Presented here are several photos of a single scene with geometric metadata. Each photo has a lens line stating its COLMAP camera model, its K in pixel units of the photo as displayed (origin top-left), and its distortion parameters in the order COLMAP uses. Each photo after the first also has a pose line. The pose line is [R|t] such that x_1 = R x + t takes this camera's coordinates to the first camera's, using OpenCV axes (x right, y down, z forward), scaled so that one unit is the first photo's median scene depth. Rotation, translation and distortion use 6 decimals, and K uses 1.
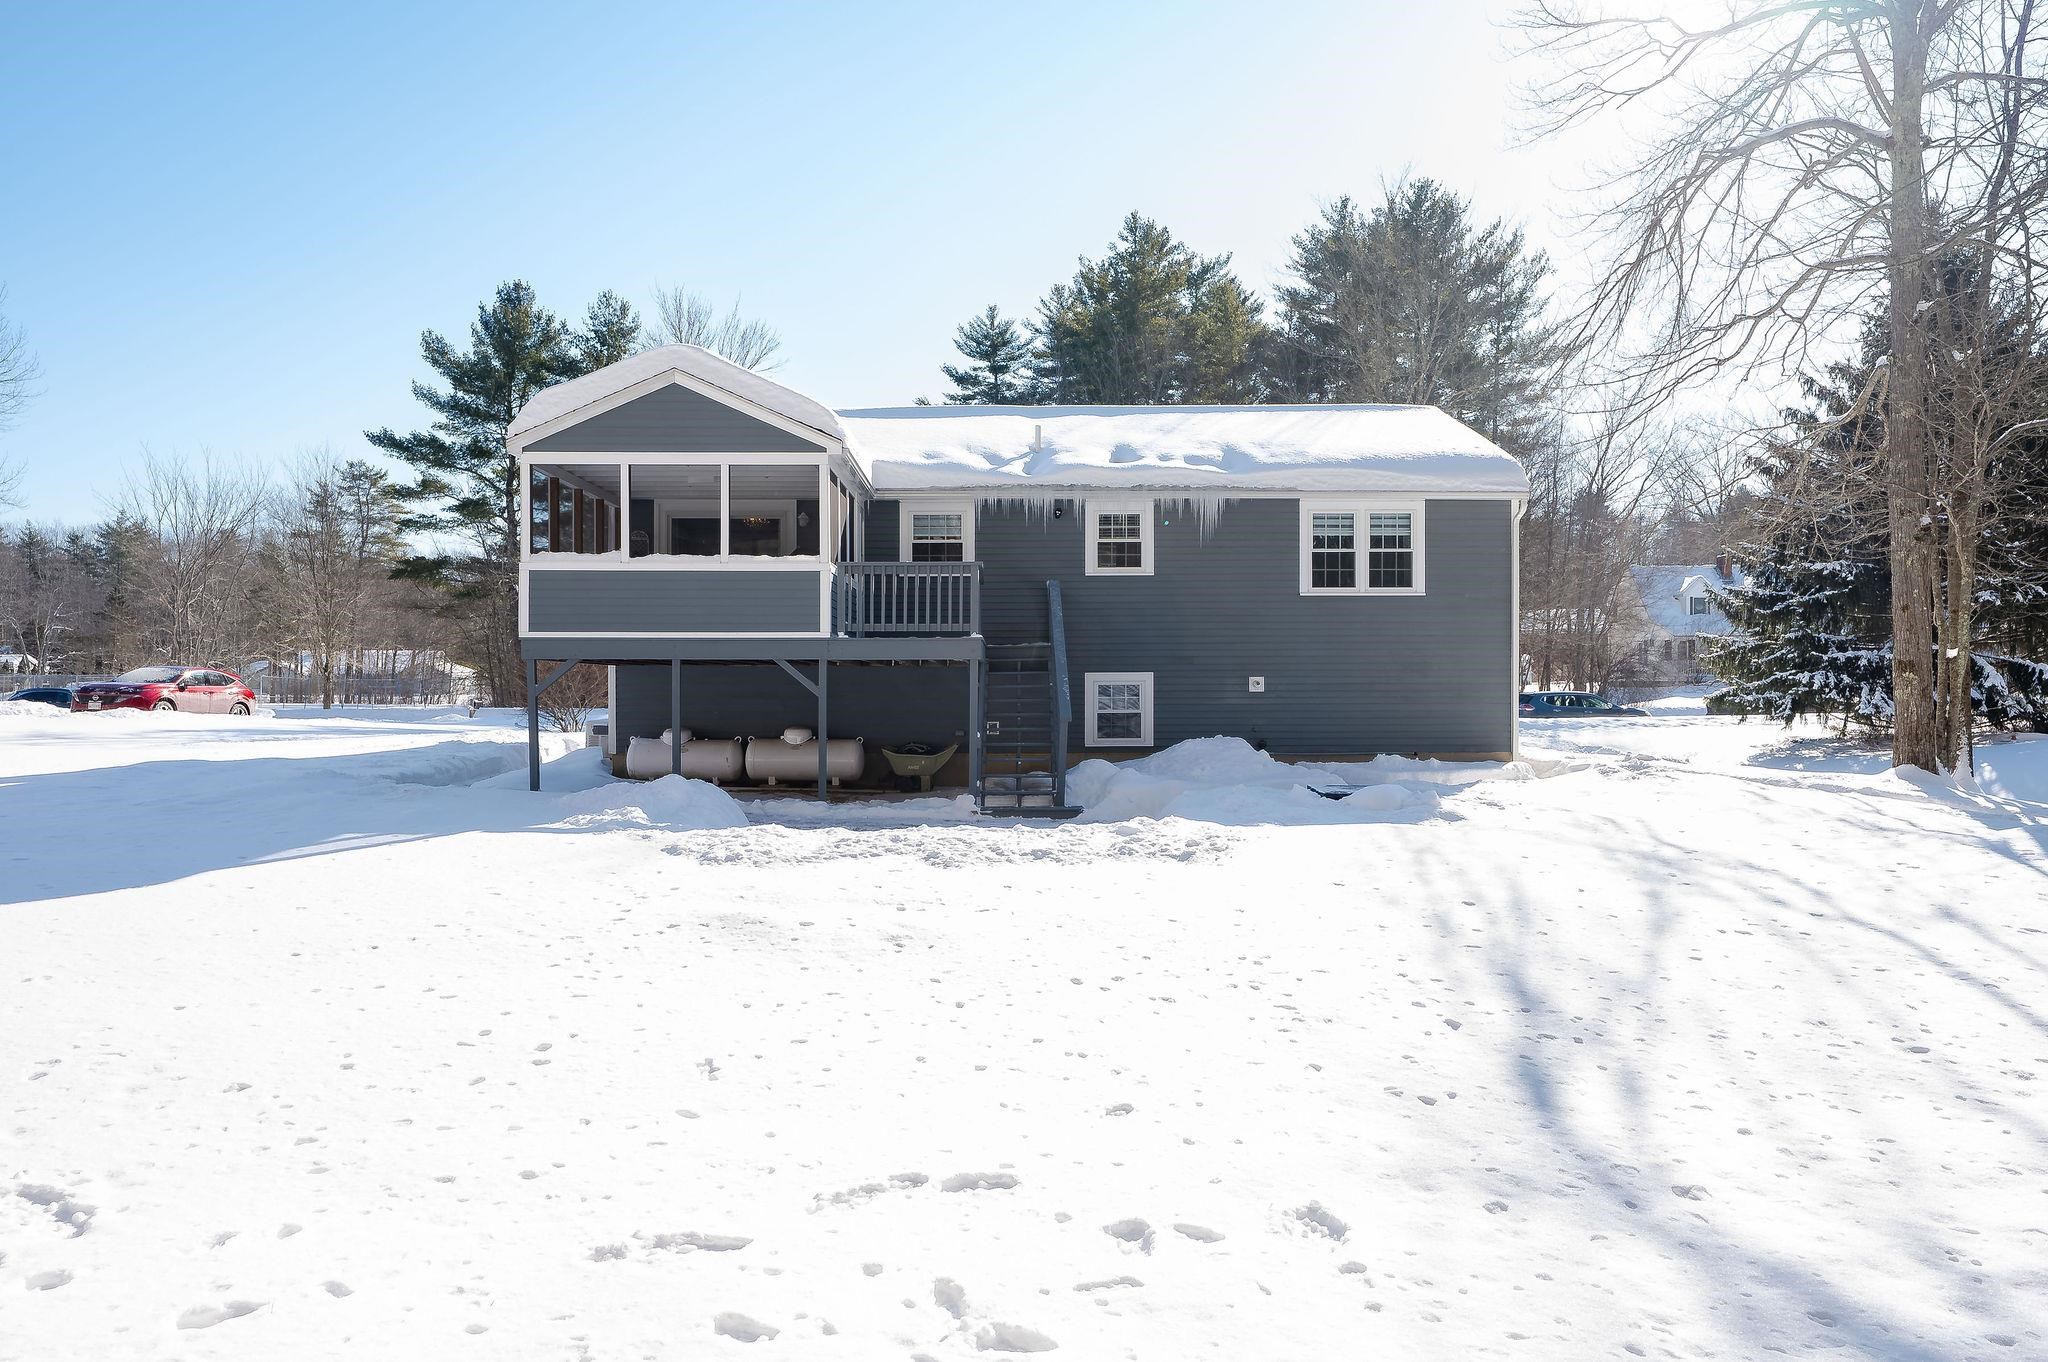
lens RADIAL K [[1283.6, 0, 1024.1], [0, 1283.6, 679.0], [0, 0, 1]] dist [-0.006250, 0.000973]
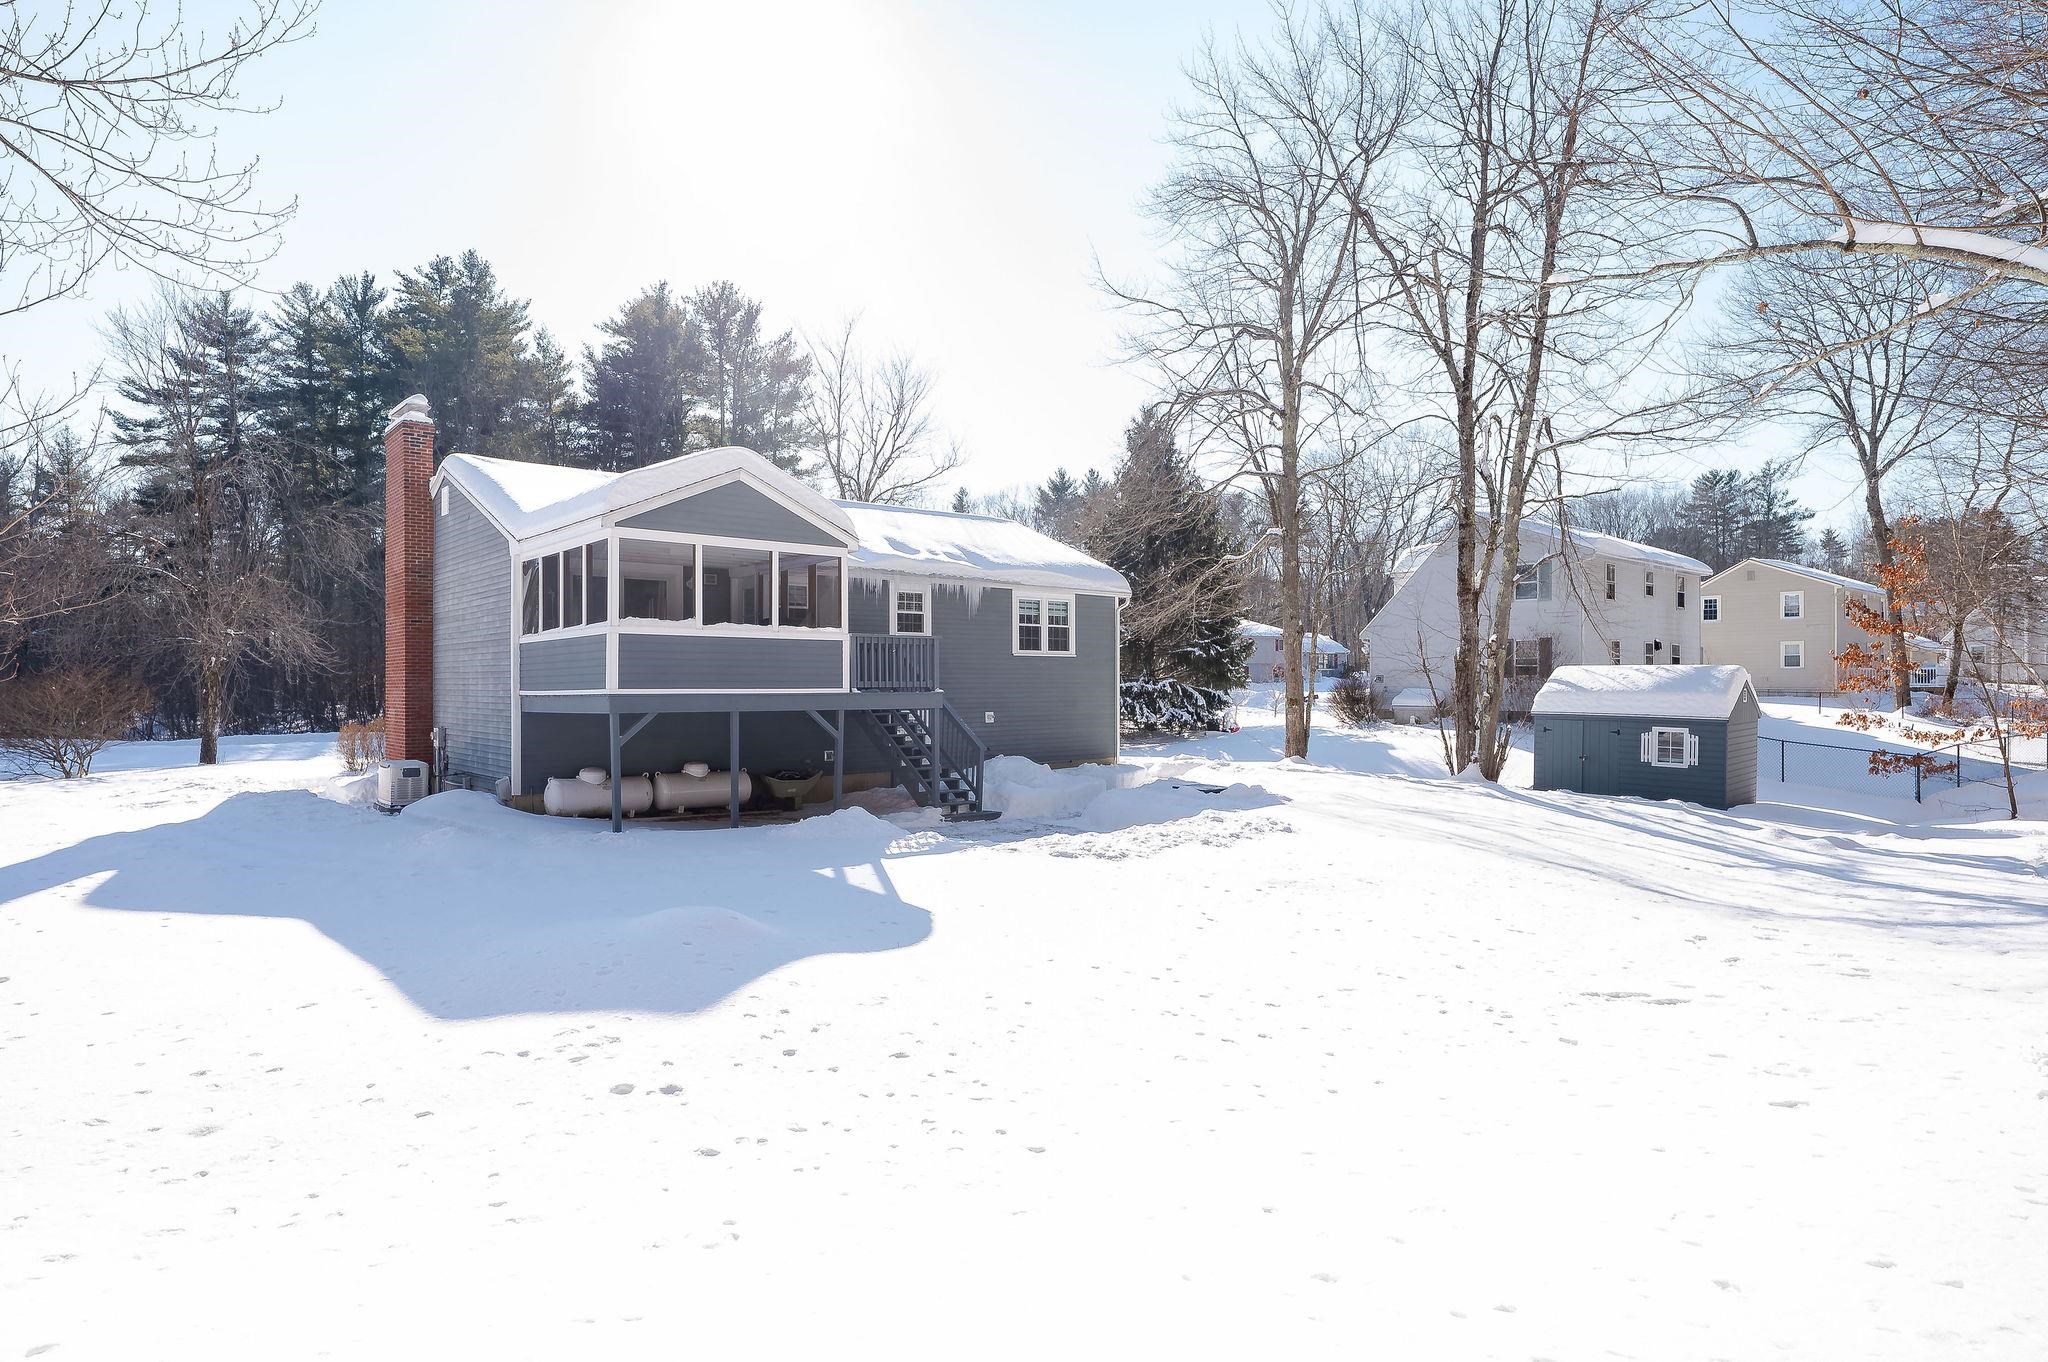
lens RADIAL K [[1126.4, 0, 1024.6], [0, 1126.4, 684.6], [0, 0, 1]] dist [0.000299, 0.000193]
pose [[0.757011, -0.000297, 0.653403, -0.606665], [-0.000220, 1.000000, 0.000710, -0.033074], [-0.653403, -0.000681, 0.757010, 0.028041]]
